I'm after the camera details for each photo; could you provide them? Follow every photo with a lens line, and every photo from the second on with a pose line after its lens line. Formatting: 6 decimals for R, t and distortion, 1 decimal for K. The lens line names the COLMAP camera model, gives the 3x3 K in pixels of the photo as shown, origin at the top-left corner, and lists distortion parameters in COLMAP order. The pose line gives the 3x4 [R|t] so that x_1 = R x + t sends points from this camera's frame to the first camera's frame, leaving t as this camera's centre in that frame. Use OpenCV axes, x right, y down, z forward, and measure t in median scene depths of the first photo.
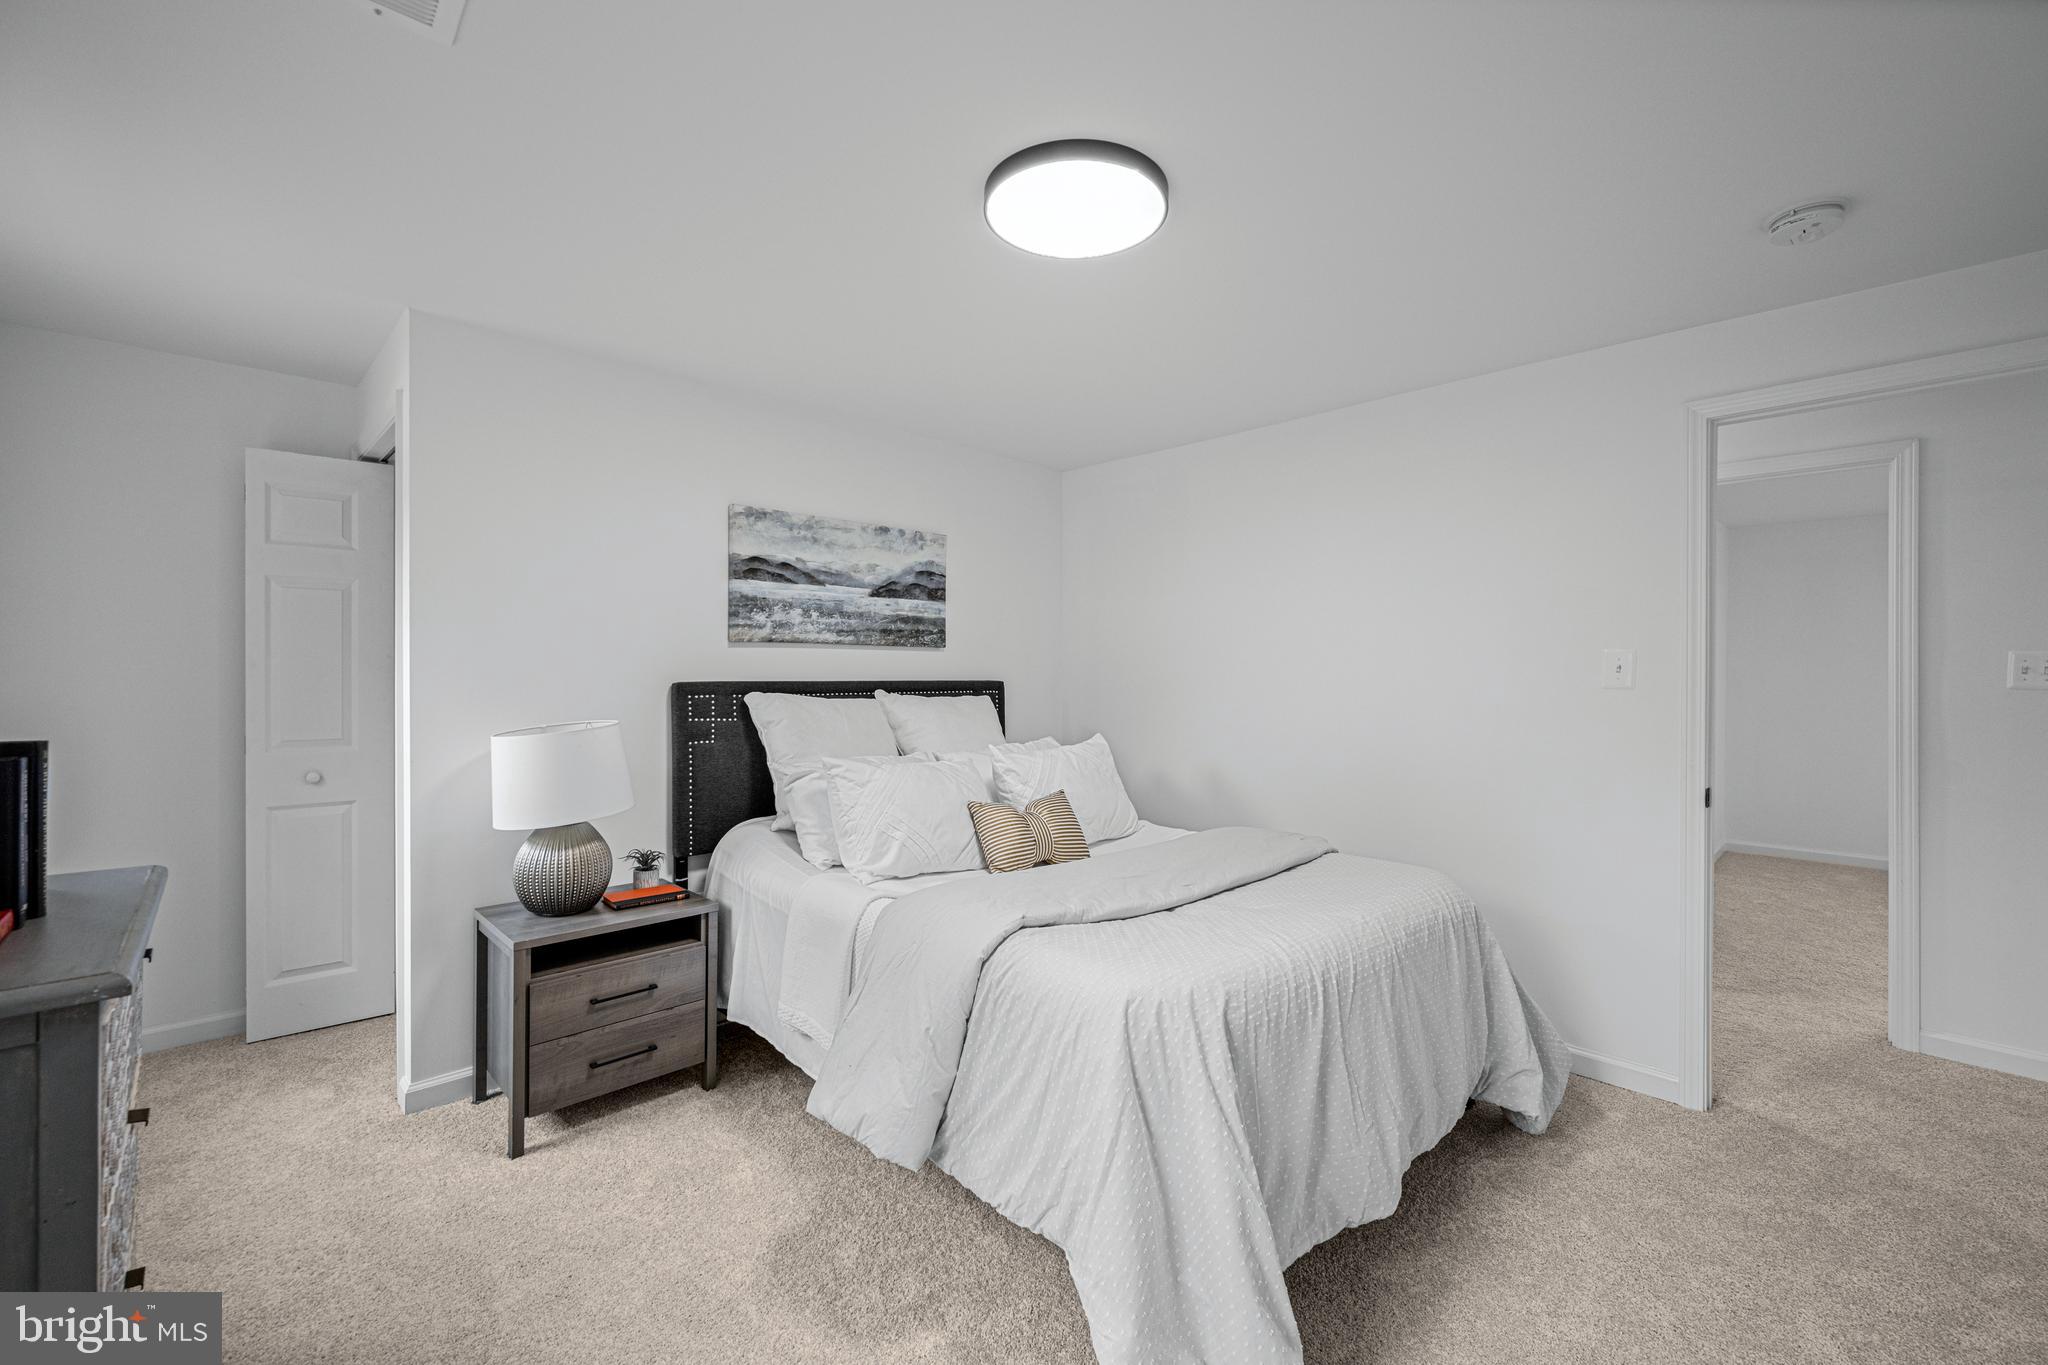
lens RADIAL K [[830.9, 0, 1025.7], [0, 830.9, 677.7], [0, 0, 1]] dist [0.009930, -0.000190]
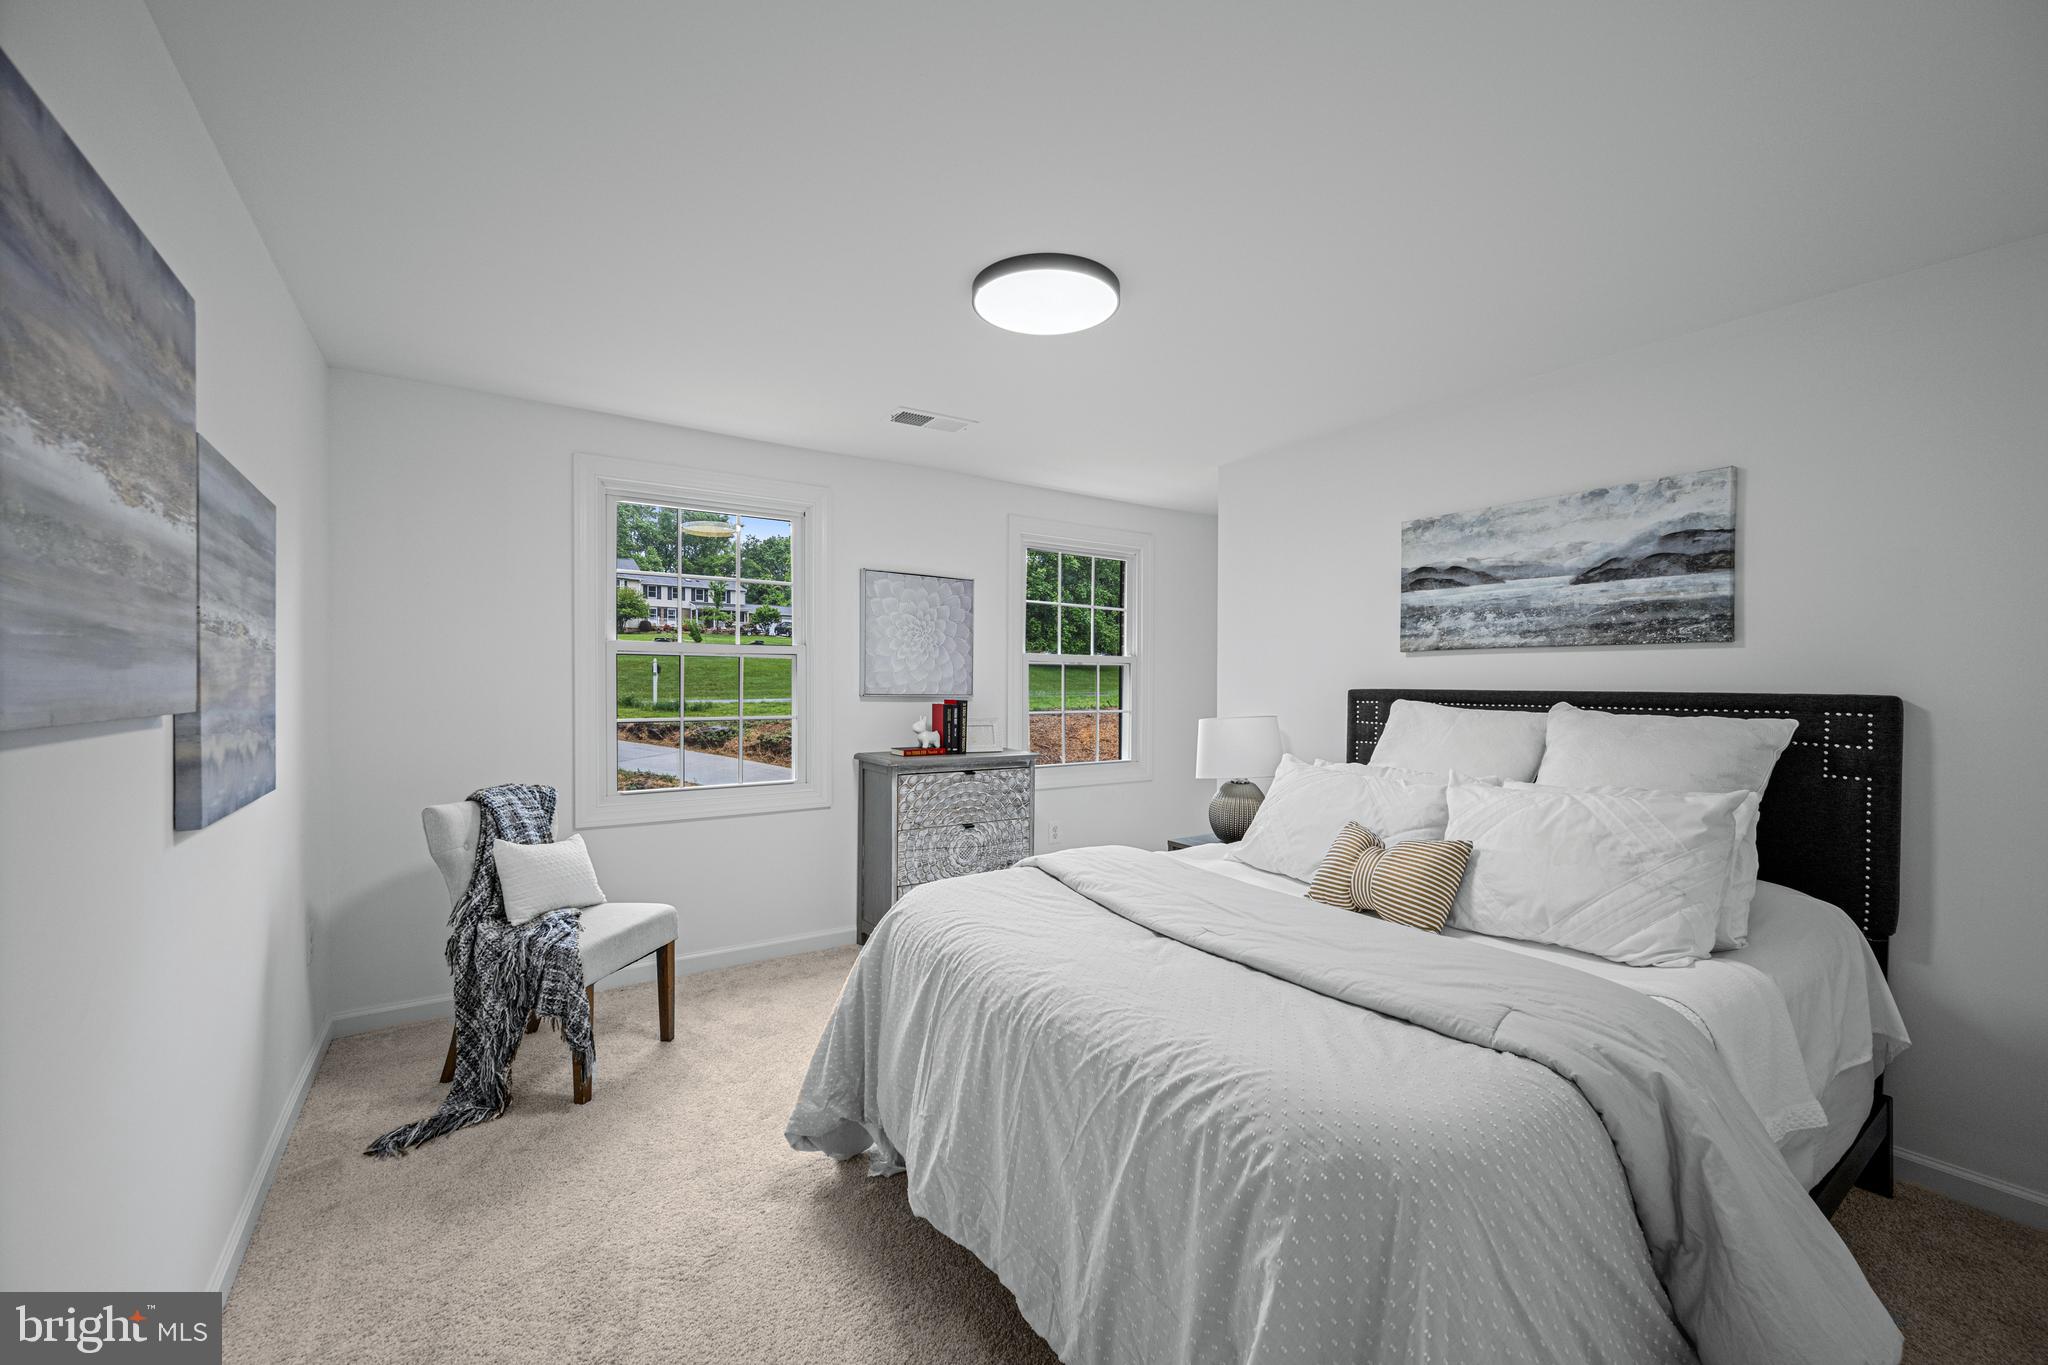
lens RADIAL K [[830.9, 0, 1018.0], [0, 830.9, 691.3], [0, 0, 1]] dist [0.009930, -0.000190]
pose [[-0.178580, 0.011593, -0.983857, 0.713841], [-0.007285, 0.999888, 0.013105, -0.002739], [0.983898, 0.009508, -0.178475, 0.644661]]
